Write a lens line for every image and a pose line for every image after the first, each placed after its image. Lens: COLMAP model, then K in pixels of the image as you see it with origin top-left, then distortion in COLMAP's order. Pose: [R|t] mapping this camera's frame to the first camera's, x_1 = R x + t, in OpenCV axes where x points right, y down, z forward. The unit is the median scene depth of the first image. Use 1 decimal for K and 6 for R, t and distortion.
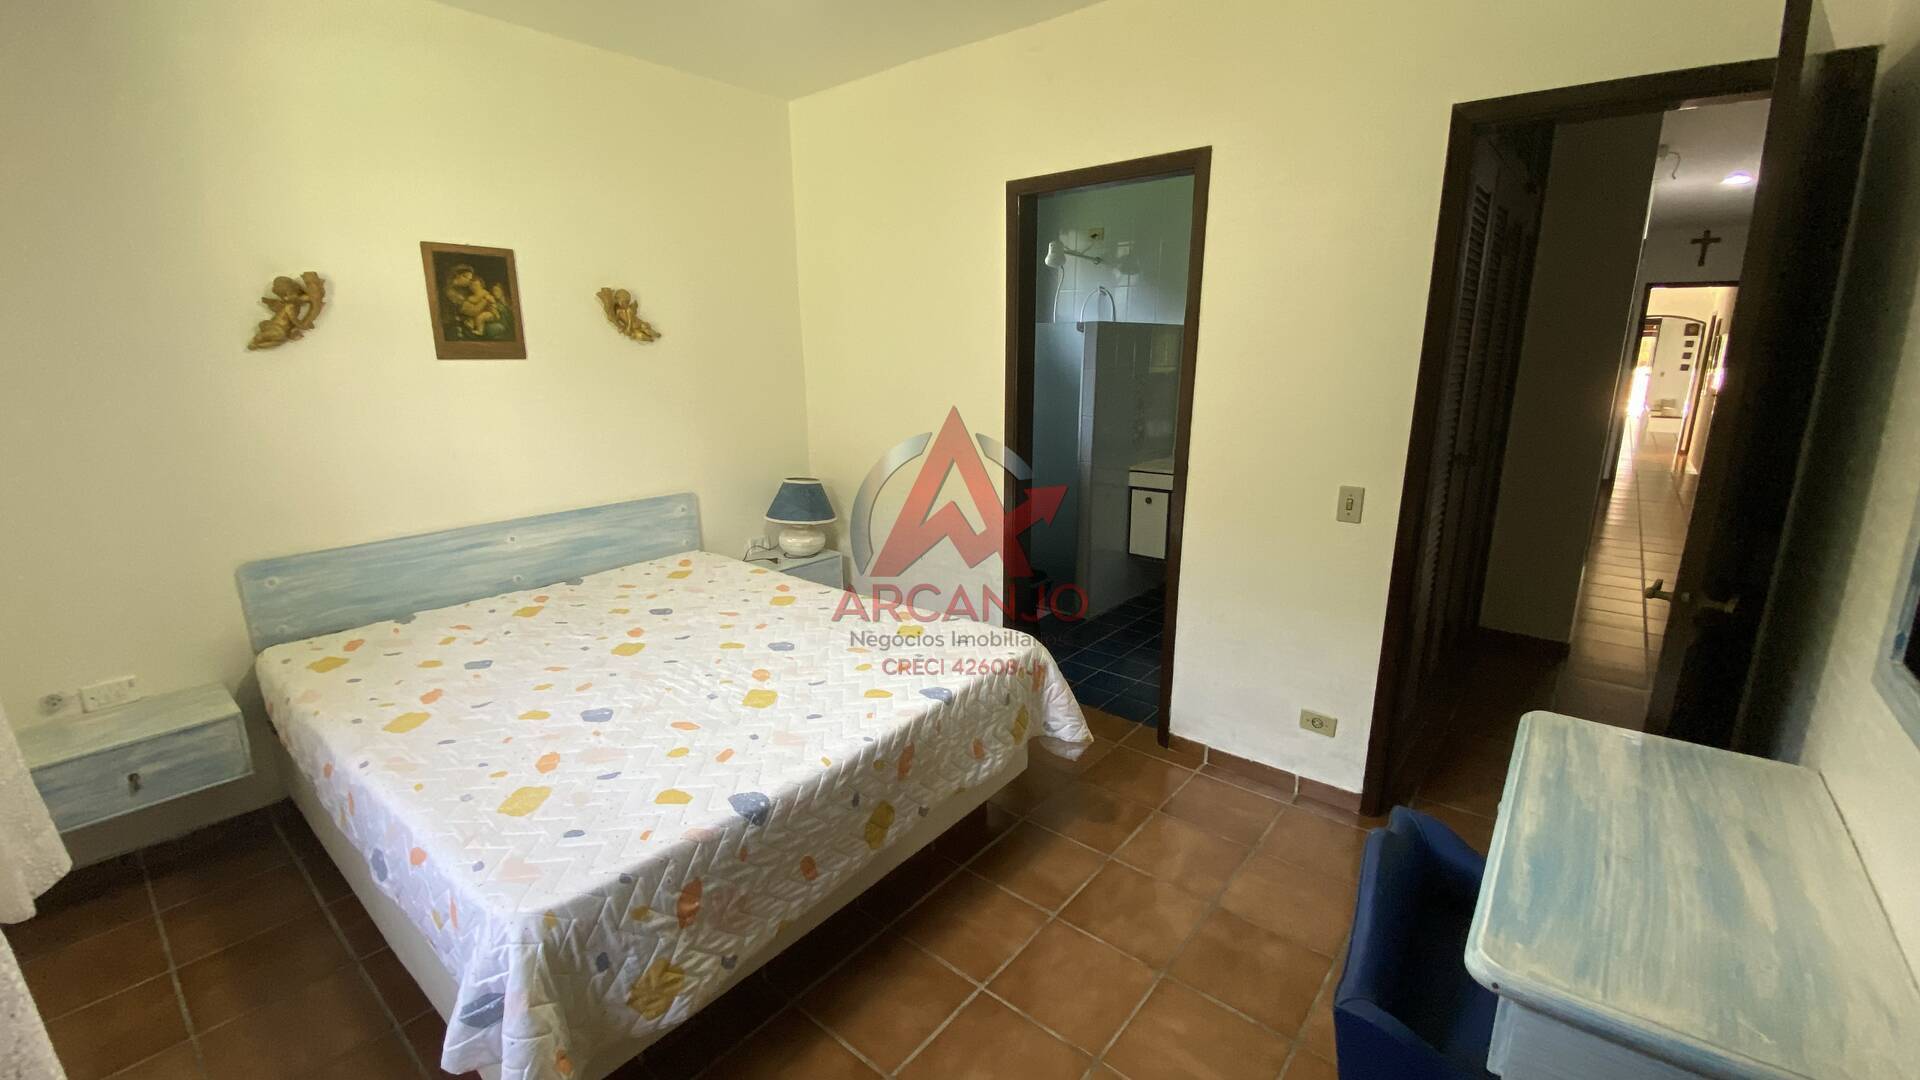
lens RADIAL K [[779.6, 0, 964.4], [0, 779.6, 534.0], [0, 0, 1]] dist [0.016859, -0.017272]
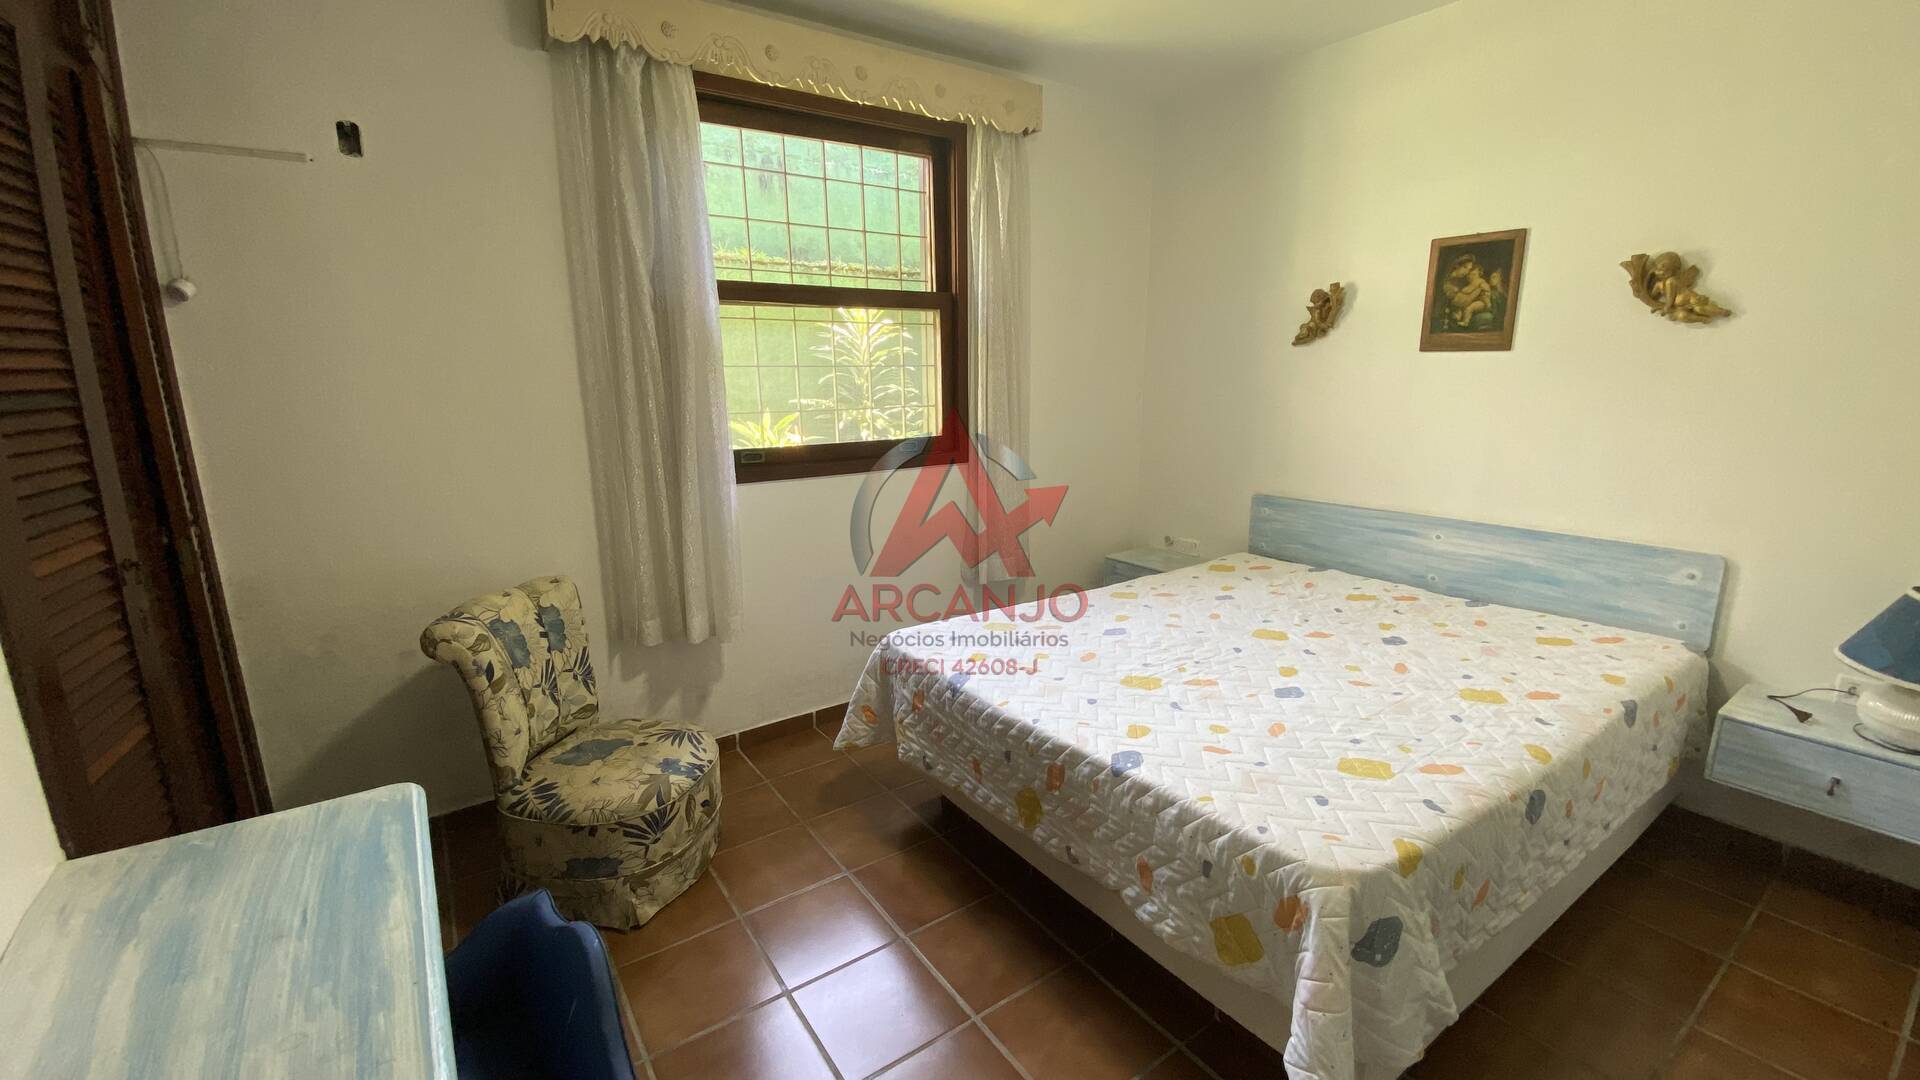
lens RADIAL K [[779.6, 0, 960.4], [0, 779.6, 542.4], [0, 0, 1]] dist [0.016859, -0.017272]
pose [[-0.273459, 0.220429, -0.936286, 0.536041], [-0.206278, 0.937303, 0.280916, -0.148767], [0.939505, 0.269954, -0.210844, 0.700880]]
